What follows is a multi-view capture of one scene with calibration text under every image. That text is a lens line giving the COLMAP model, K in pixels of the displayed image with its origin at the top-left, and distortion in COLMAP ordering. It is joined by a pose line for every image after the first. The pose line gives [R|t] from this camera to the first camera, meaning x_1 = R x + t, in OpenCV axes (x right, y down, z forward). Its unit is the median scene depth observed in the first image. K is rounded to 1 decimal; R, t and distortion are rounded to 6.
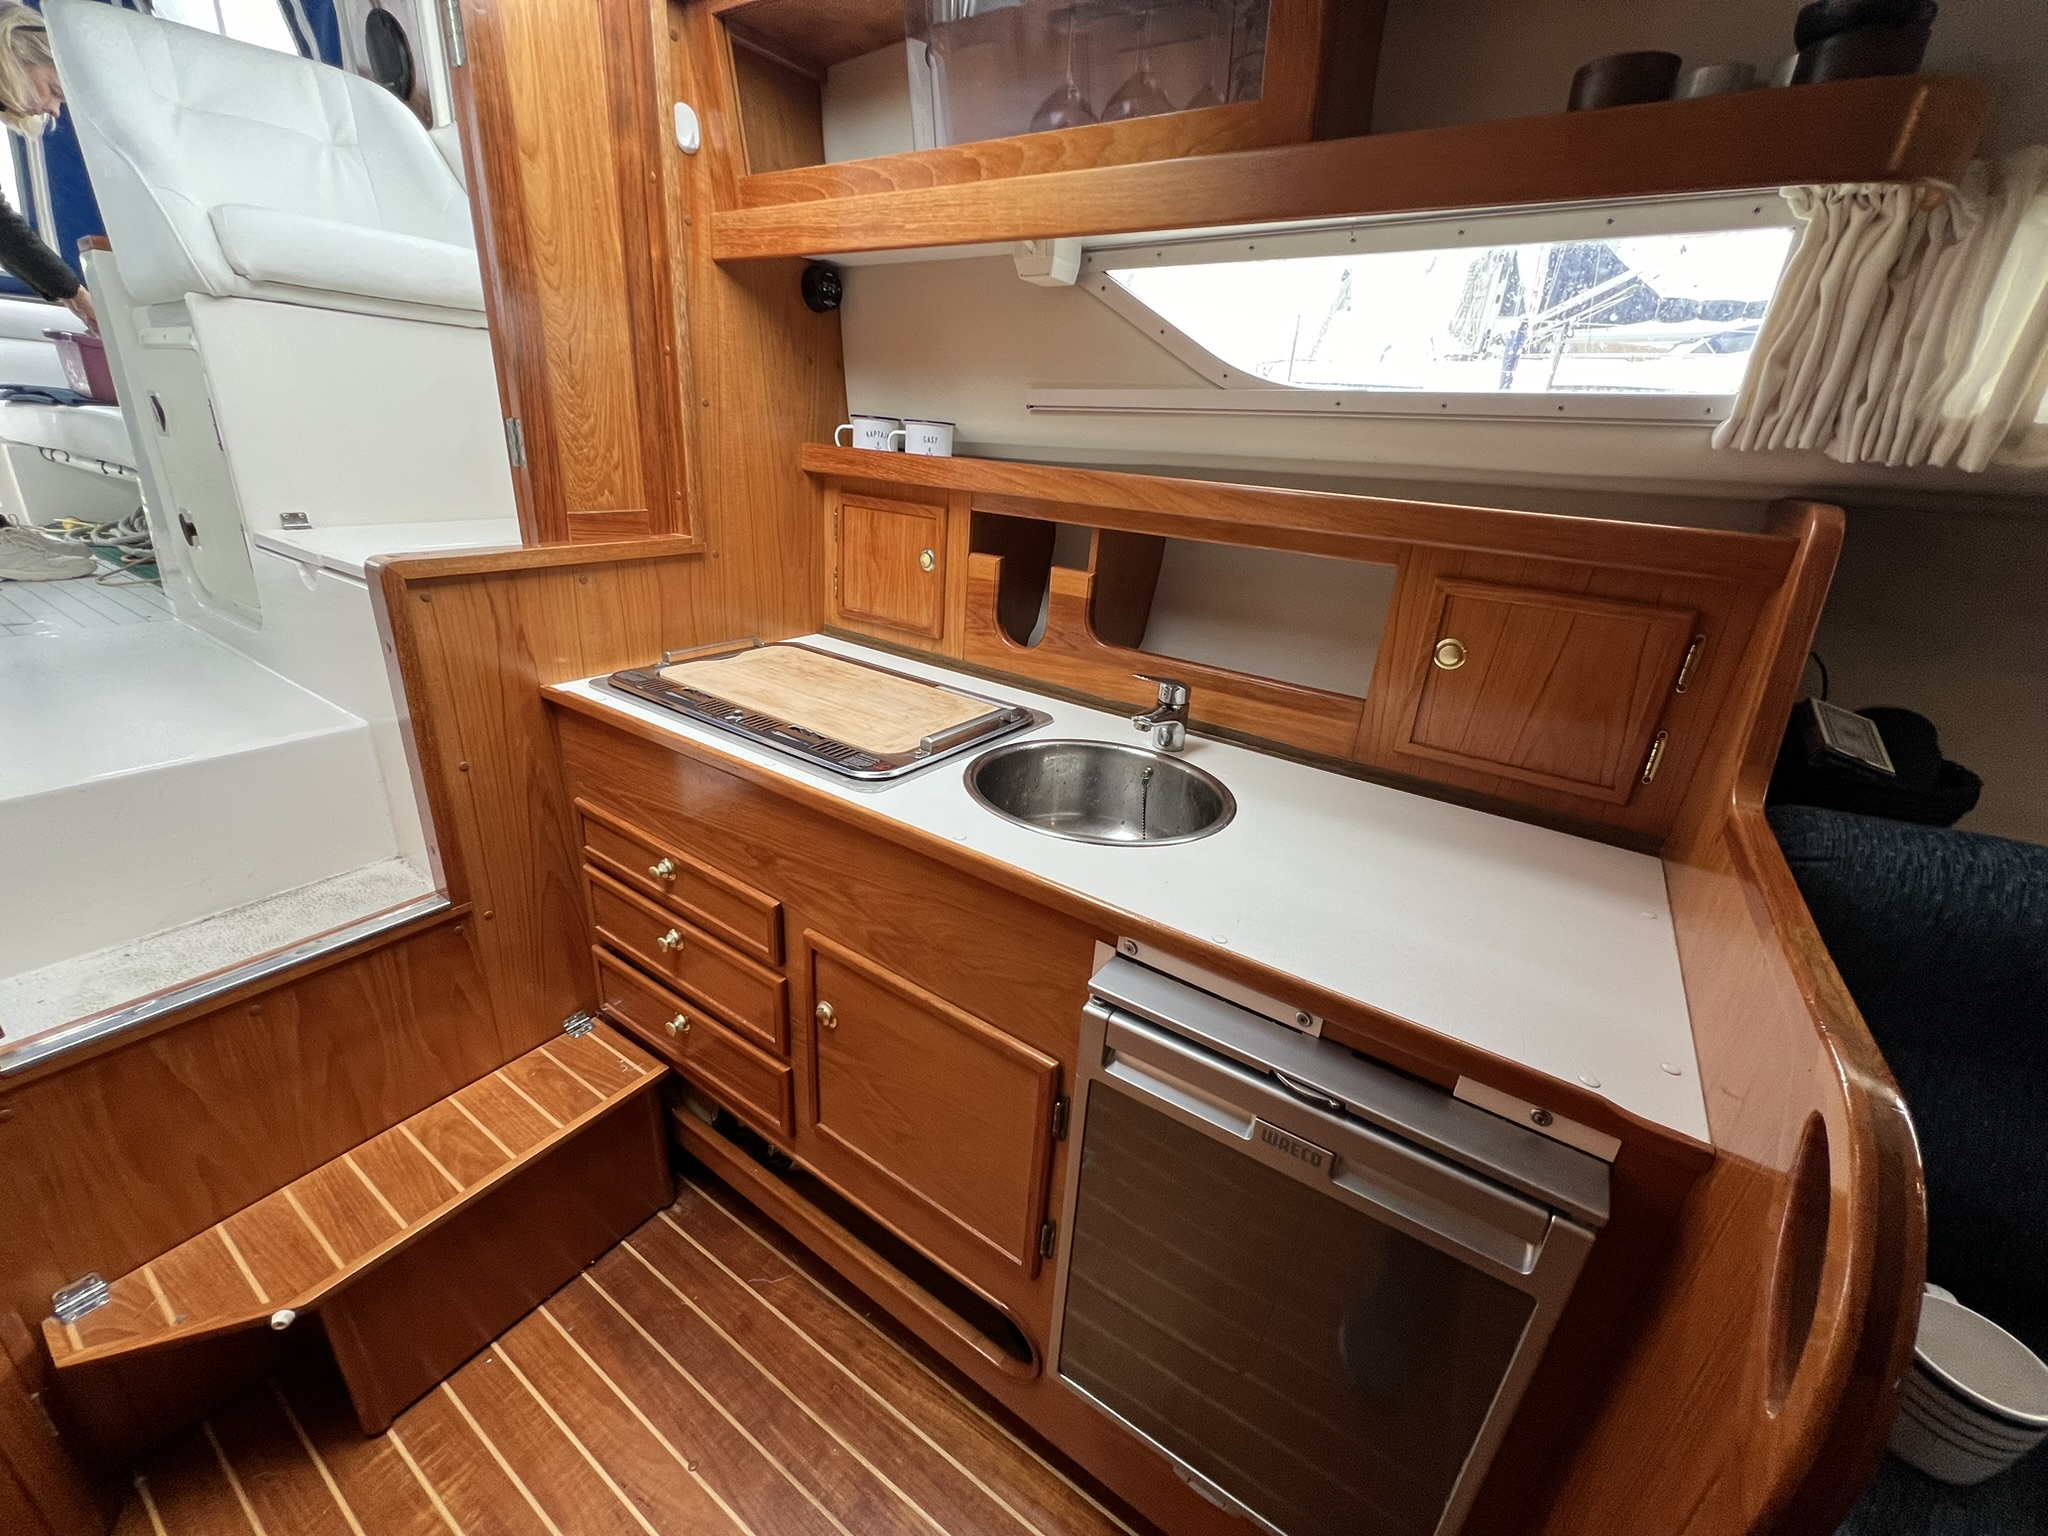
lens RADIAL K [[817.4, 0, 1013.9], [0, 817.4, 763.8], [0, 0, 1]] dist [-0.003084, -0.000177]
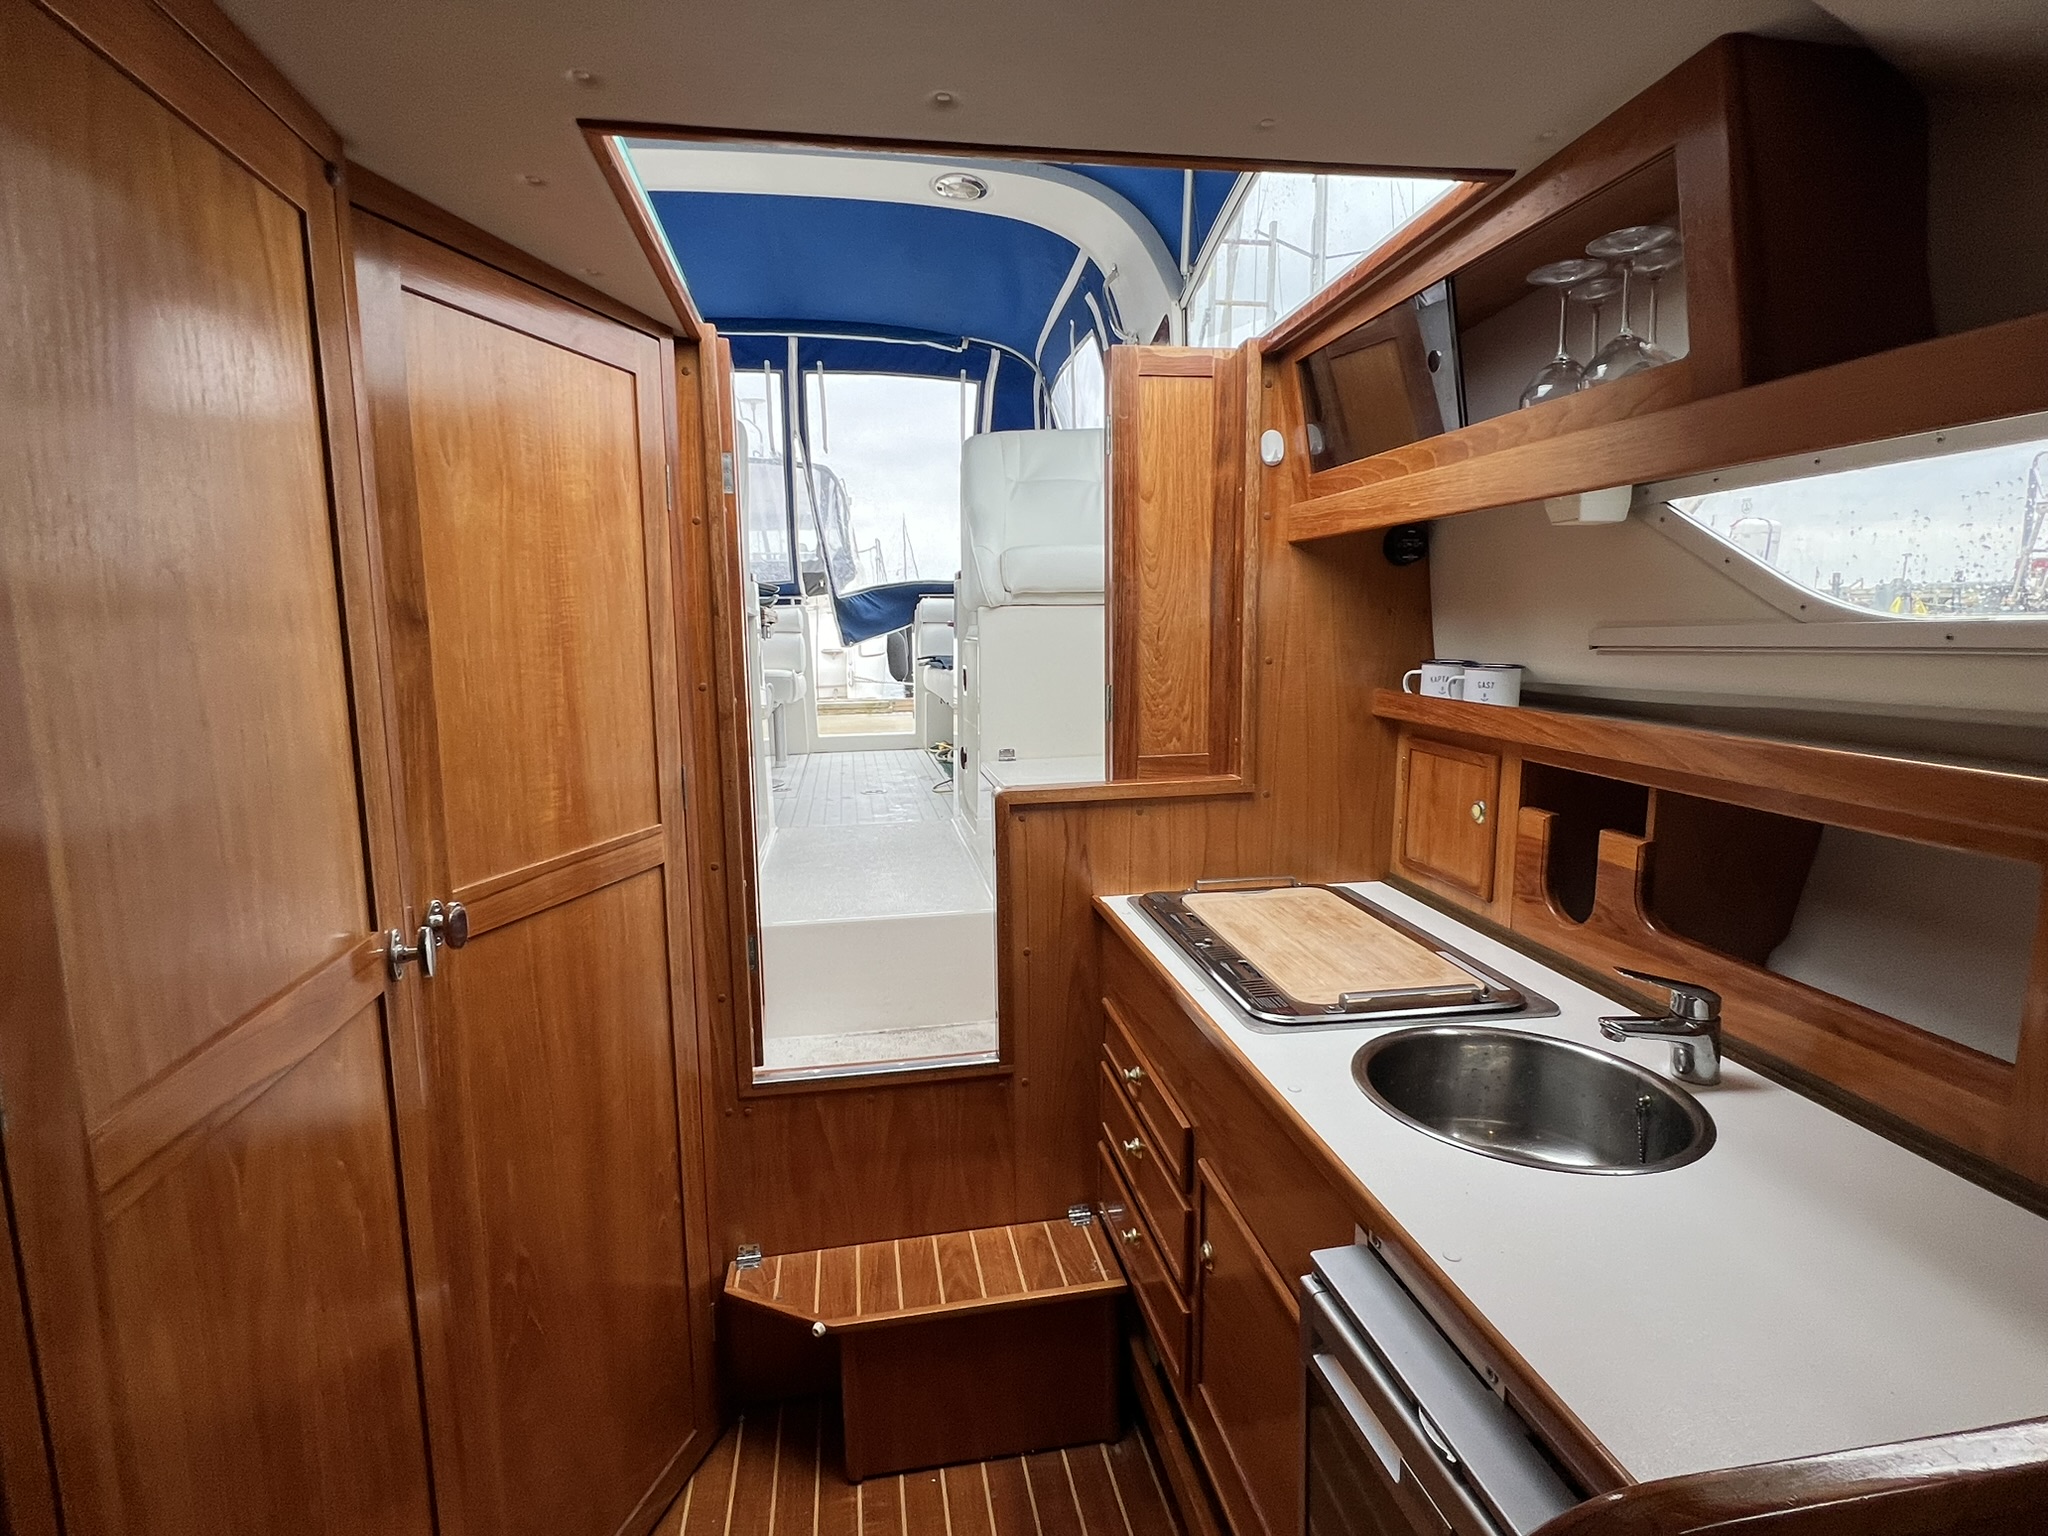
lens RADIAL K [[1036.0, 0, 1015.1], [0, 1036.0, 759.2], [0, 0, 1]] dist [-0.009196, -0.000185]
pose [[0.679709, 0.022225, -0.733146, 0.438474], [-0.214696, 0.961791, -0.169890, -0.006430], [0.701357, 0.272879, 0.658510, -0.125423]]
